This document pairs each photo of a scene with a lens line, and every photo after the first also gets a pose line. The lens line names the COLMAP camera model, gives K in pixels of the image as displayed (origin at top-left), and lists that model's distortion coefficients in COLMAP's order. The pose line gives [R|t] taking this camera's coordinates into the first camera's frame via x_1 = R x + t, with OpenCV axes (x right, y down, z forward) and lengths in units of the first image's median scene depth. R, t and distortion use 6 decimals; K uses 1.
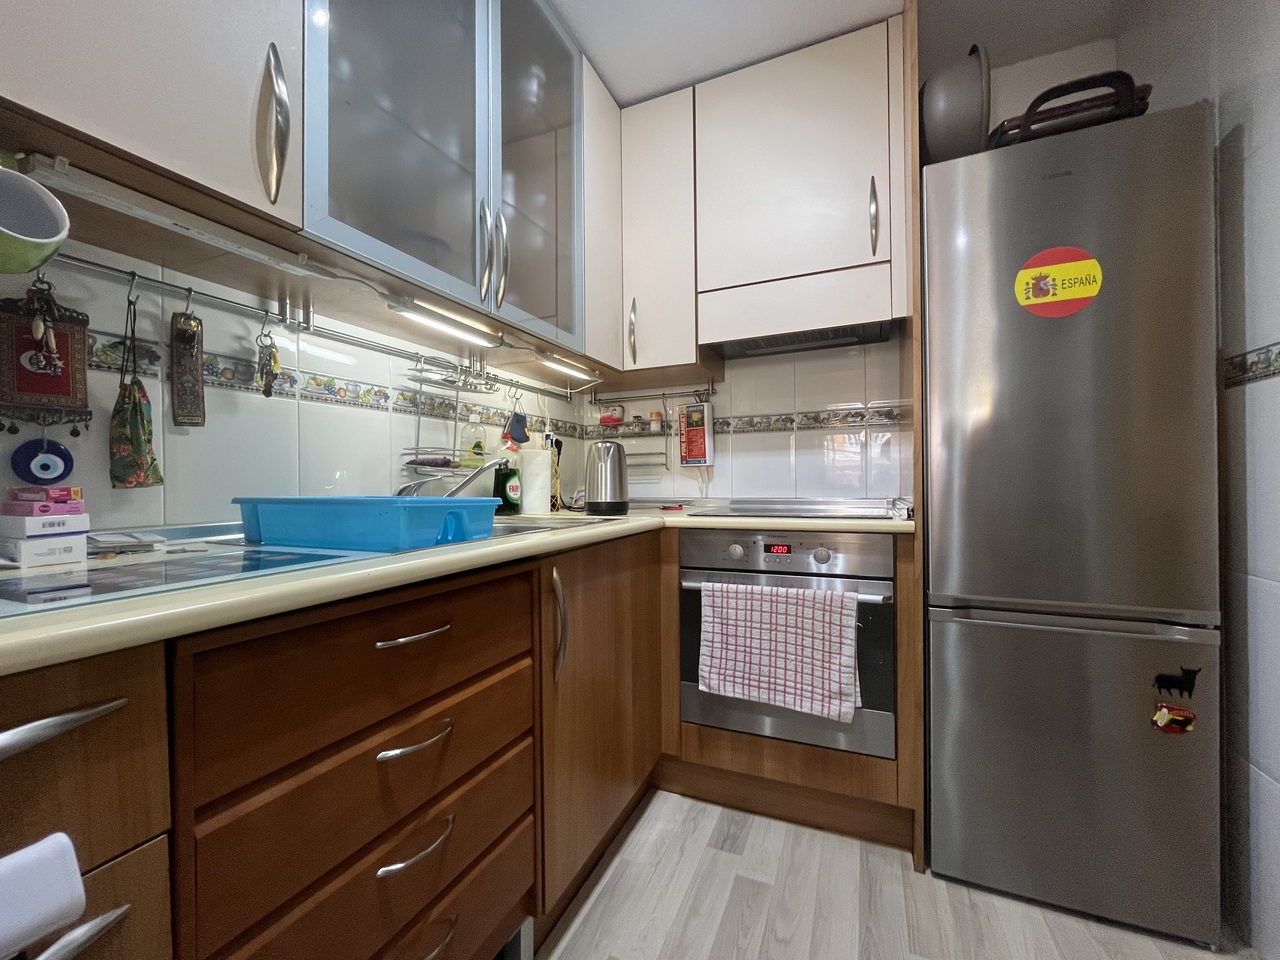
lens RADIAL K [[523.0, 0, 636.9], [0, 523.0, 479.7], [0, 0, 1]] dist [-0.003695, 0.000176]
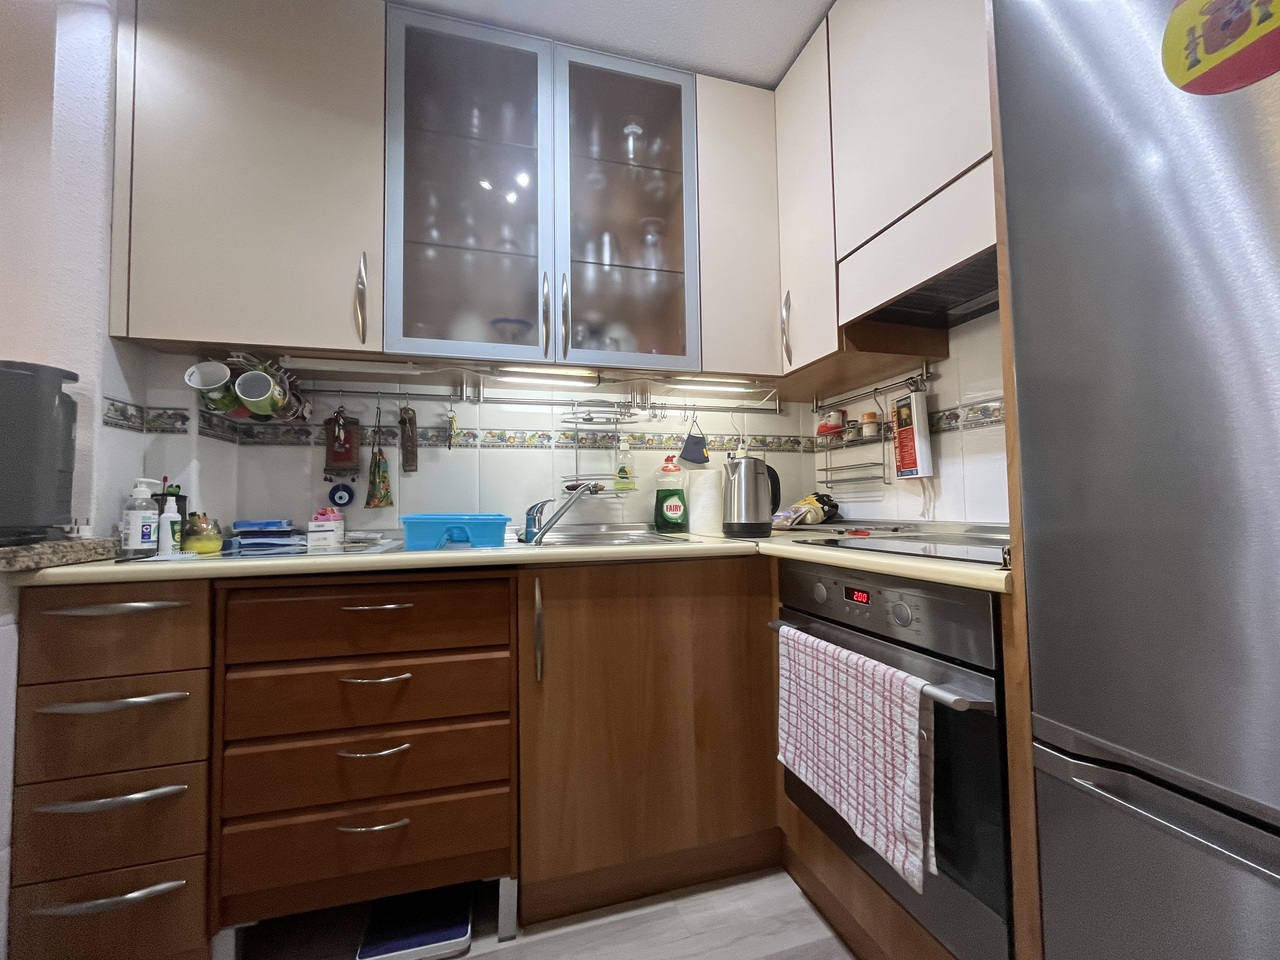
lens RADIAL K [[523.0, 0, 636.9], [0, 523.0, 479.7], [0, 0, 1]] dist [-0.003695, 0.000176]
pose [[0.639523, -0.037744, -0.767845, 0.669293], [0.012891, 0.999180, -0.038378, -0.000936], [0.768664, 0.014646, 0.639485, 0.337033]]
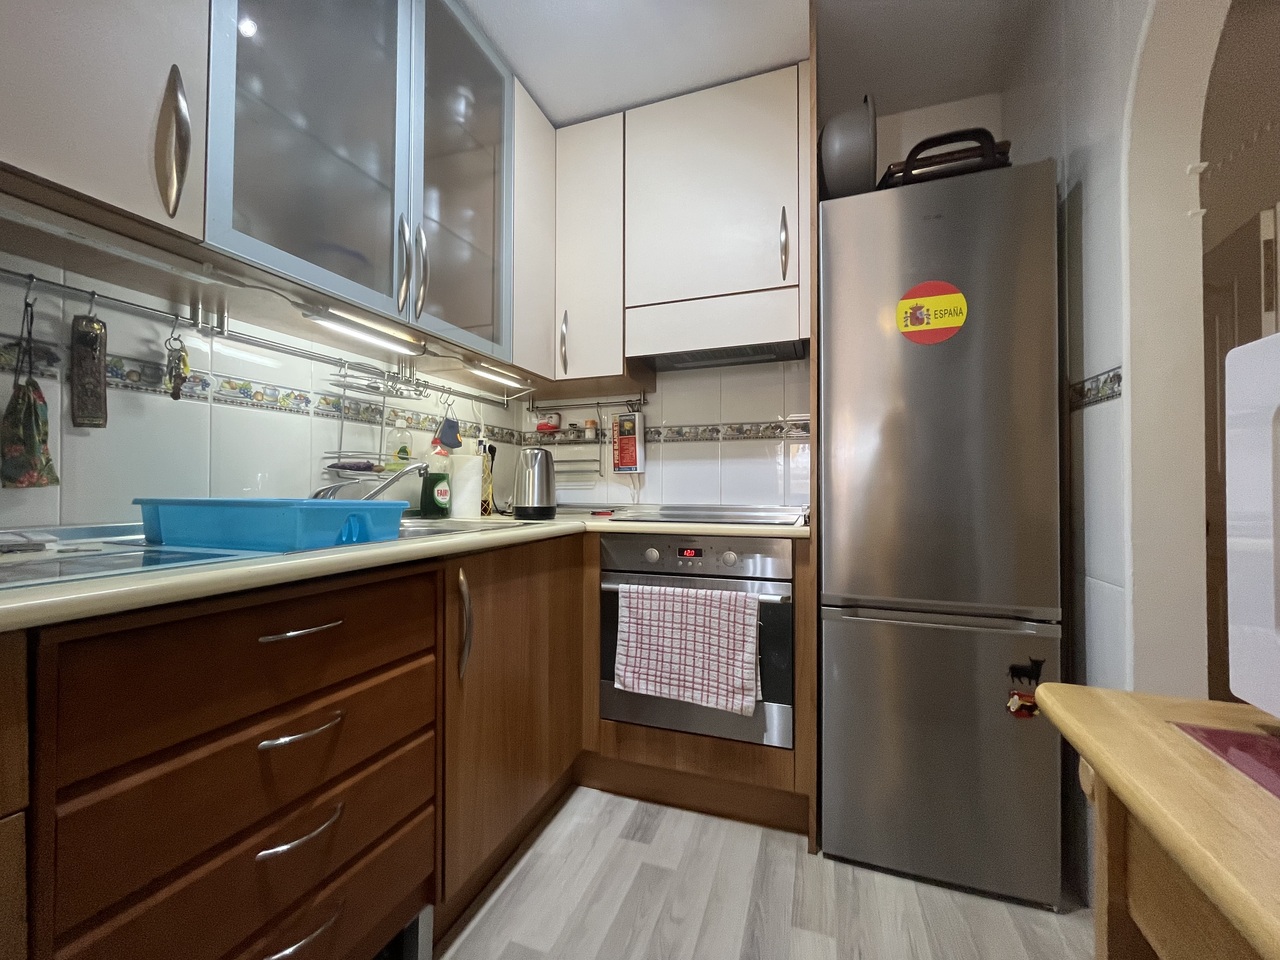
lens RADIAL K [[523.0, 0, 636.9], [0, 523.0, 479.7], [0, 0, 1]] dist [-0.003695, 0.000176]
pose [[0.997649, 0.012733, 0.067342, 0.094343], [-0.011931, 0.999853, -0.012296, -0.000988], [-0.067489, 0.011464, 0.997654, -0.054934]]
